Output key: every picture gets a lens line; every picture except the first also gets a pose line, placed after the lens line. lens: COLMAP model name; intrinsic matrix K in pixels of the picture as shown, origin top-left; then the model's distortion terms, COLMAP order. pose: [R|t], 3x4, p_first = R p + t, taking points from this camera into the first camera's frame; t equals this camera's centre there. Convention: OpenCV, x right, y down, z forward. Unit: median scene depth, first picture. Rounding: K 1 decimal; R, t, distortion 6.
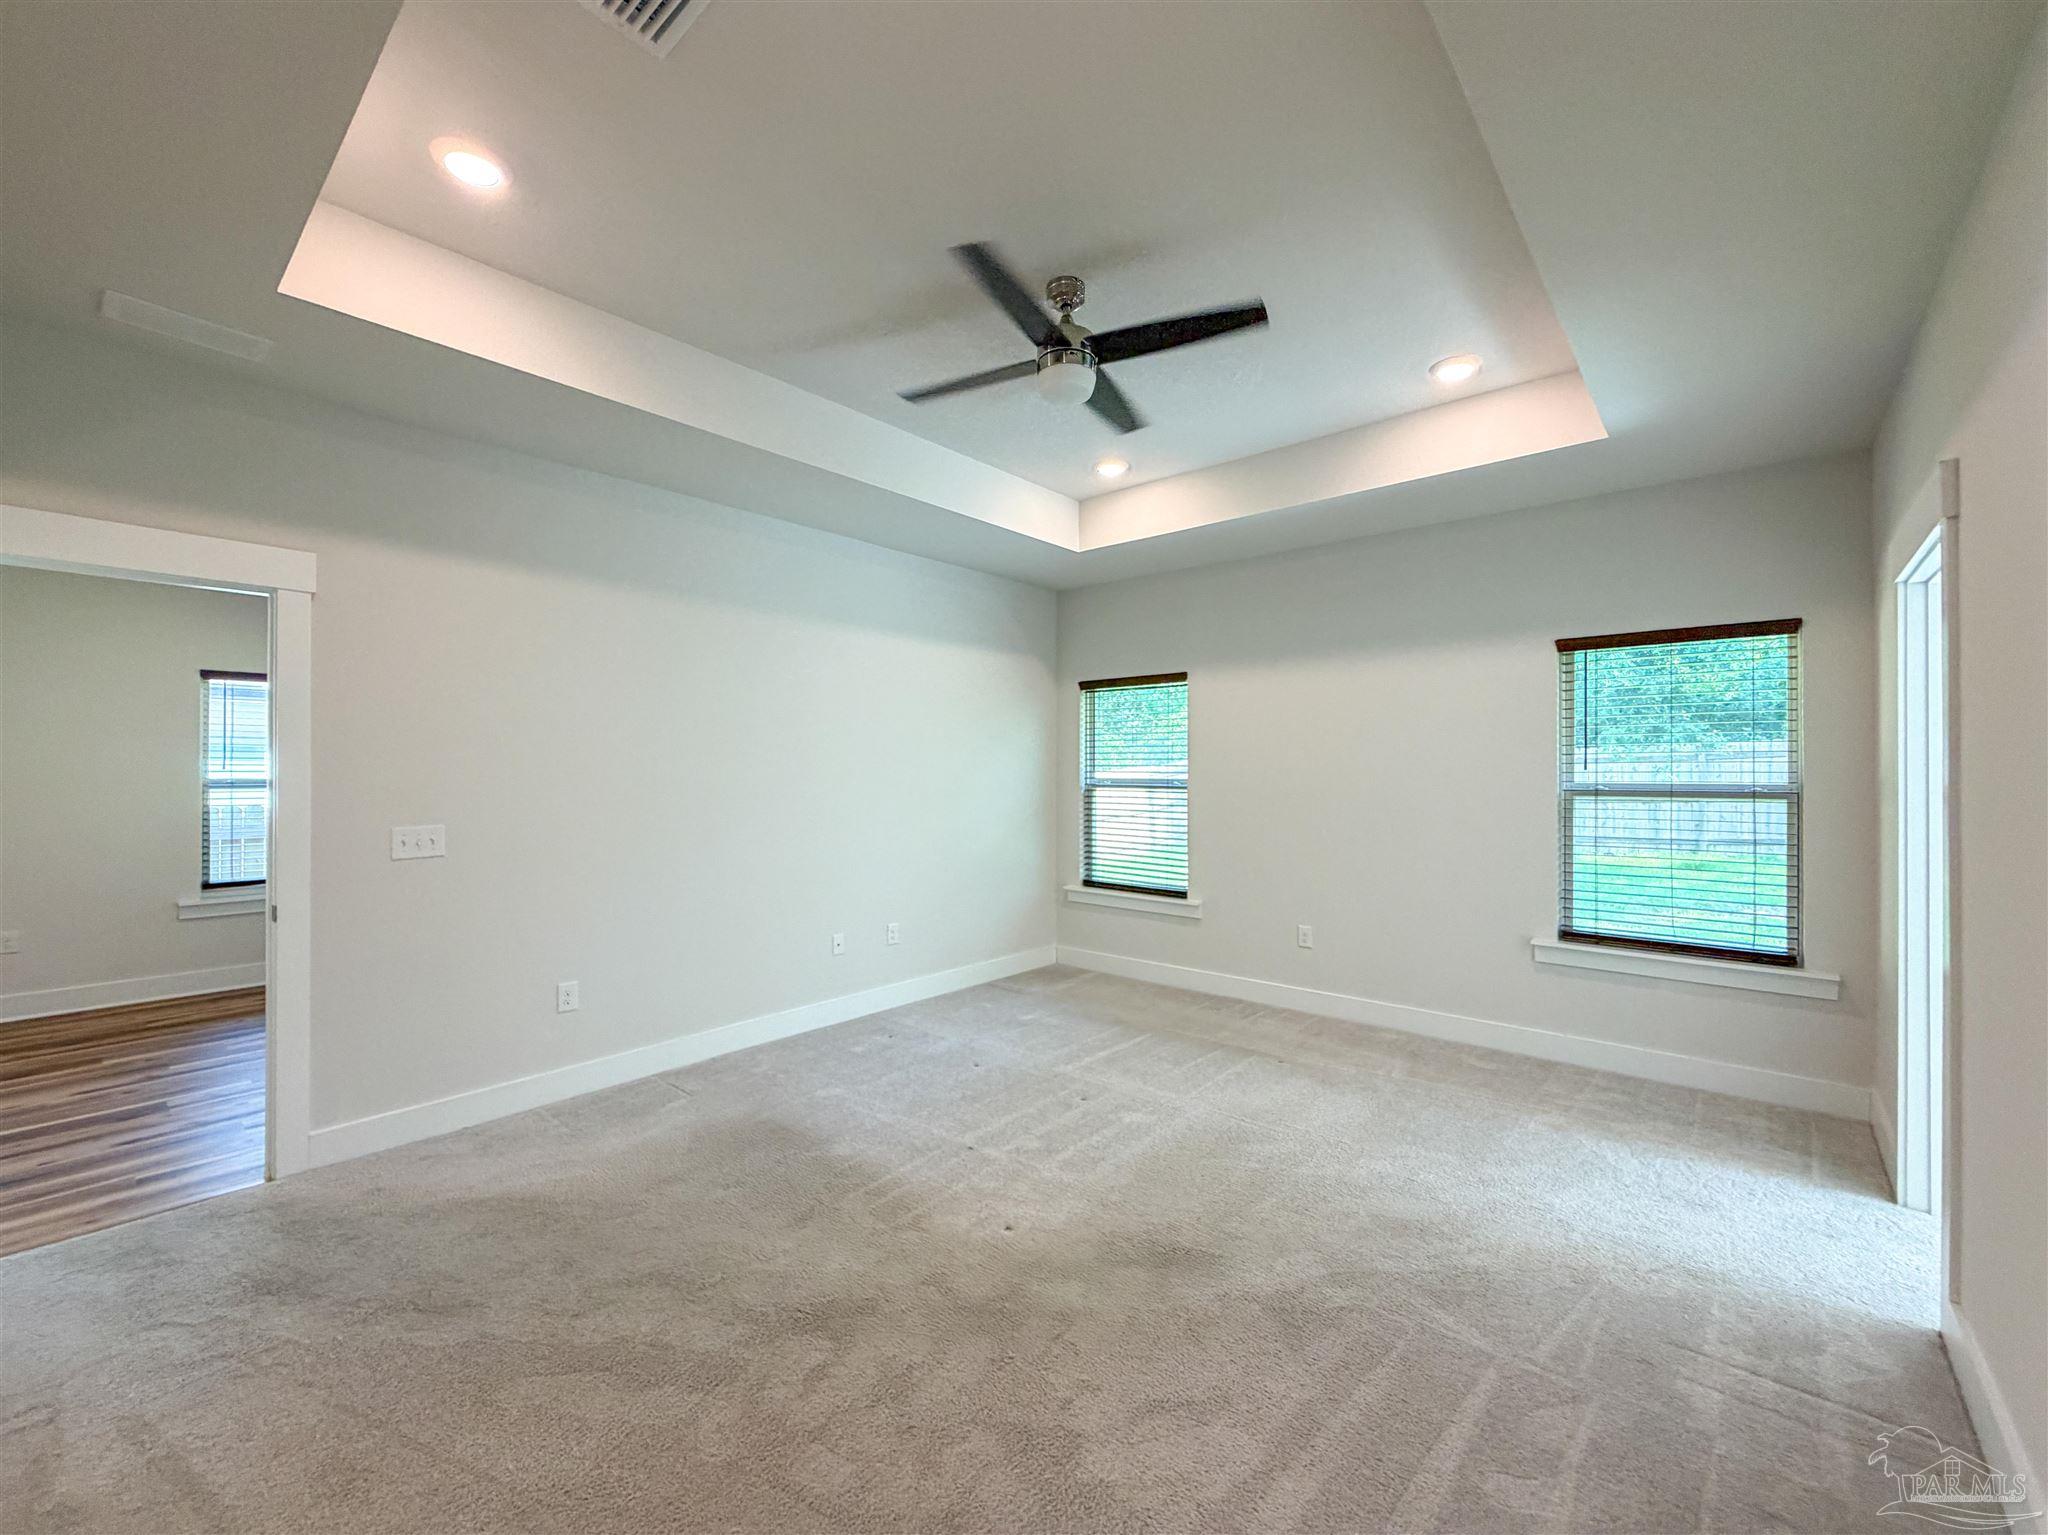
lens RADIAL K [[830.3, 0, 1026.2], [0, 830.3, 775.0], [0, 0, 1]] dist [-0.002990, 0.001558]
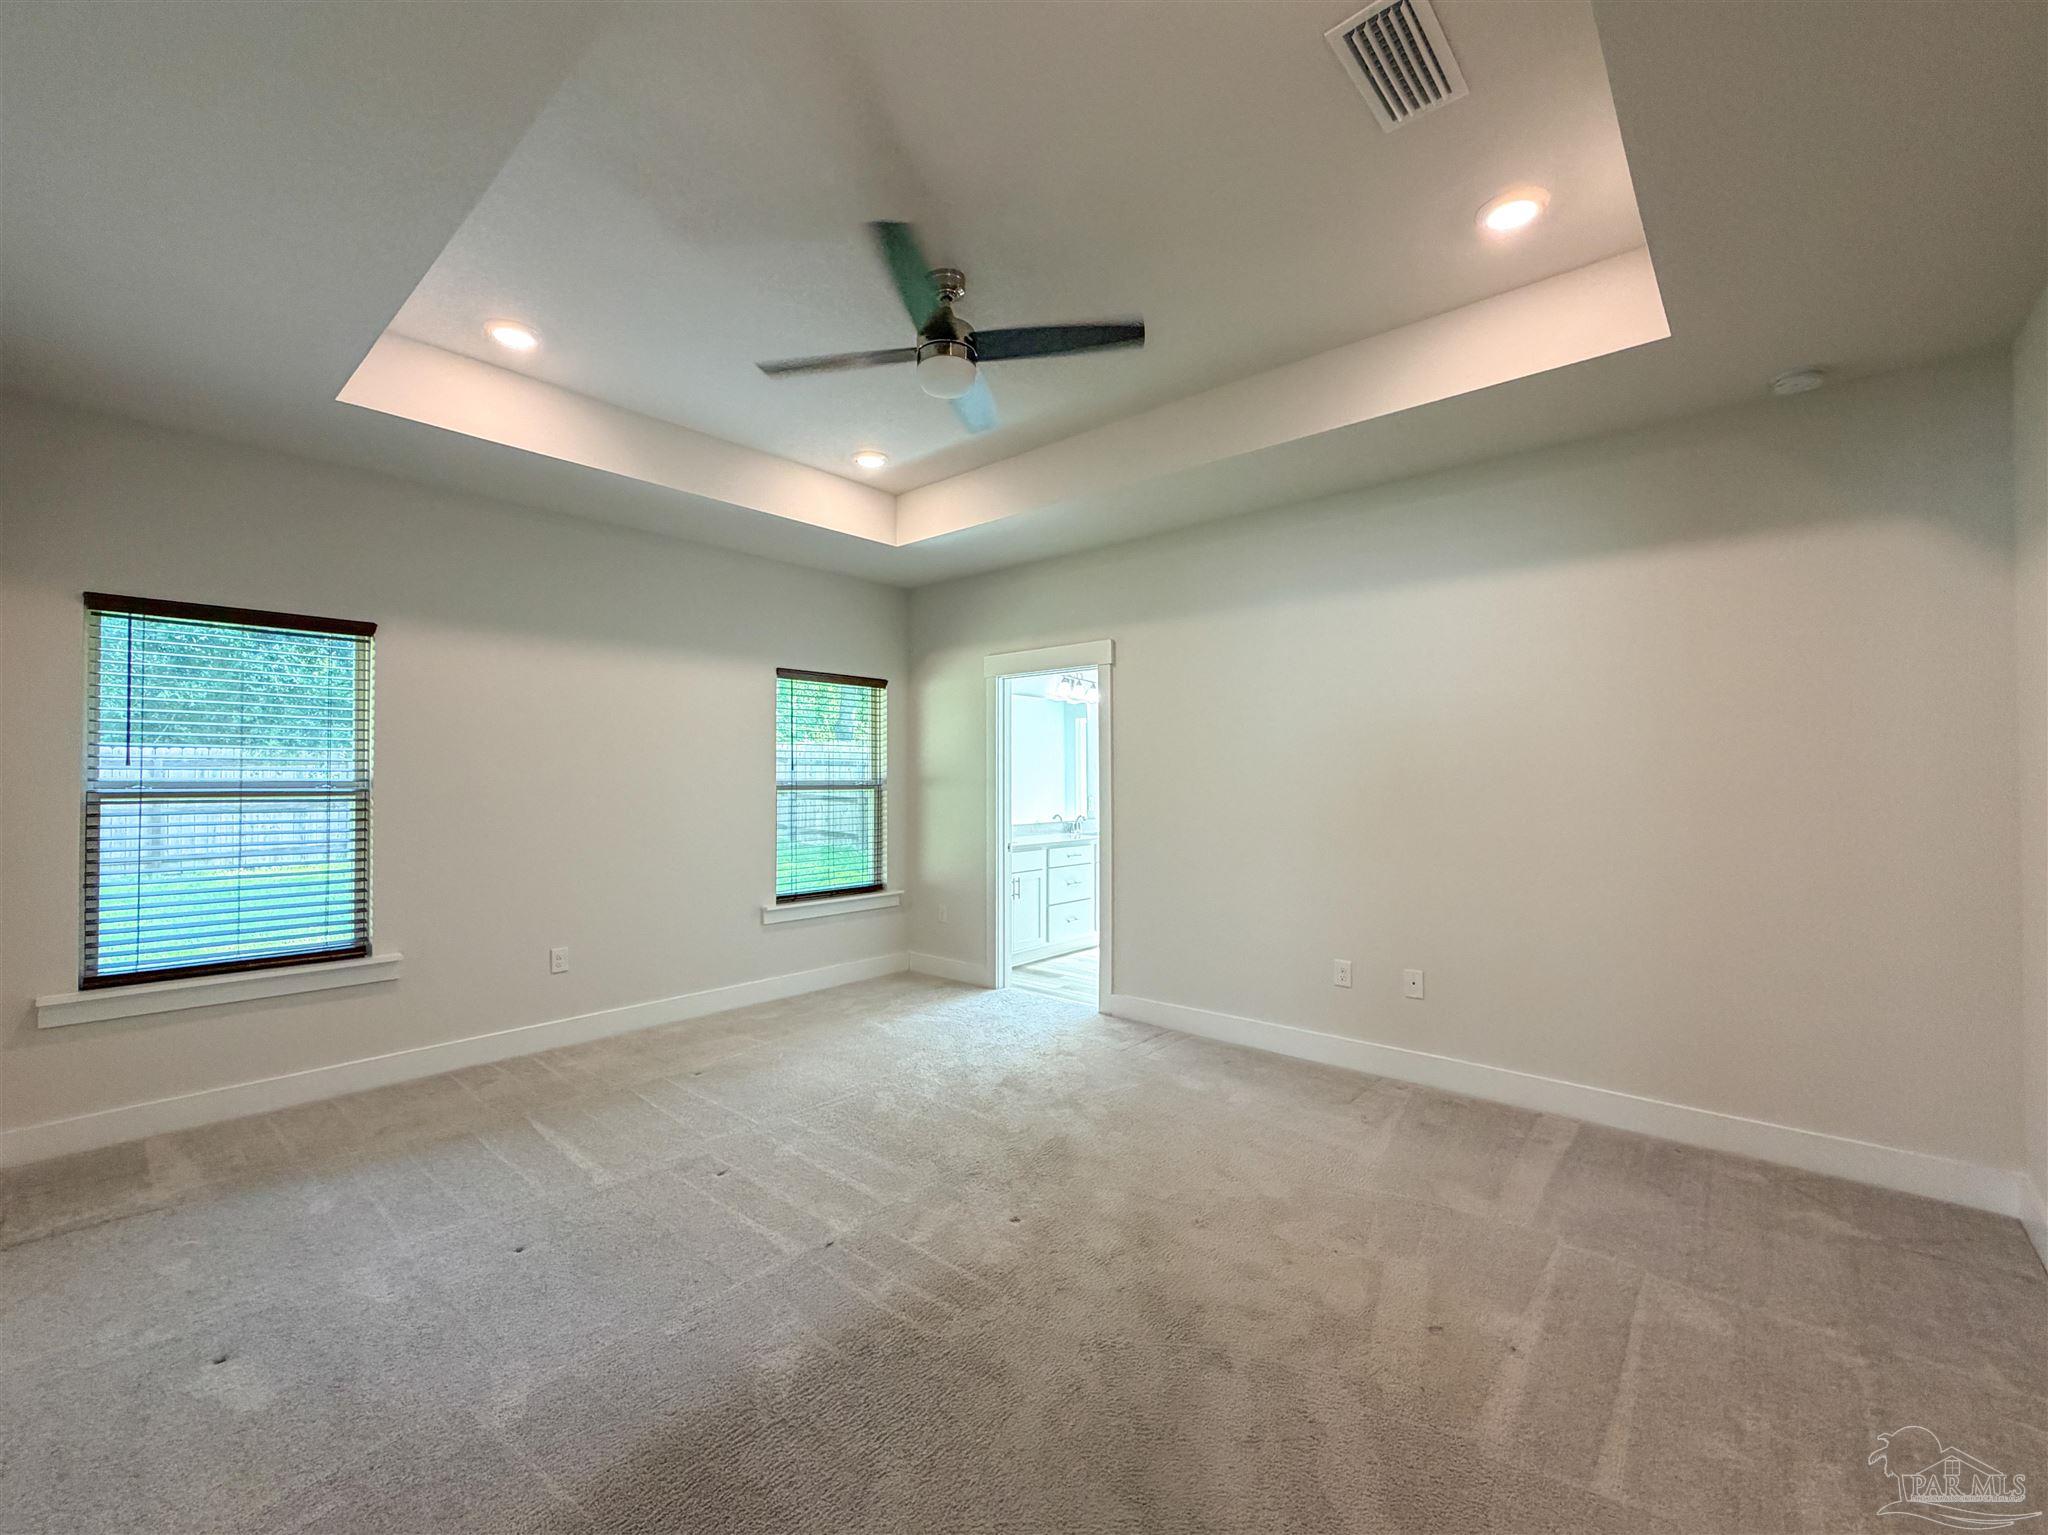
lens RADIAL K [[830.3, 0, 1035.1], [0, 830.3, 776.2], [0, 0, 1]] dist [-0.002990, 0.001558]
pose [[0.015564, -0.001398, 0.999878, -0.640500], [0.001390, 0.999998, 0.001377, 0.001948], [-0.999878, 0.001368, 0.015566, 0.595070]]
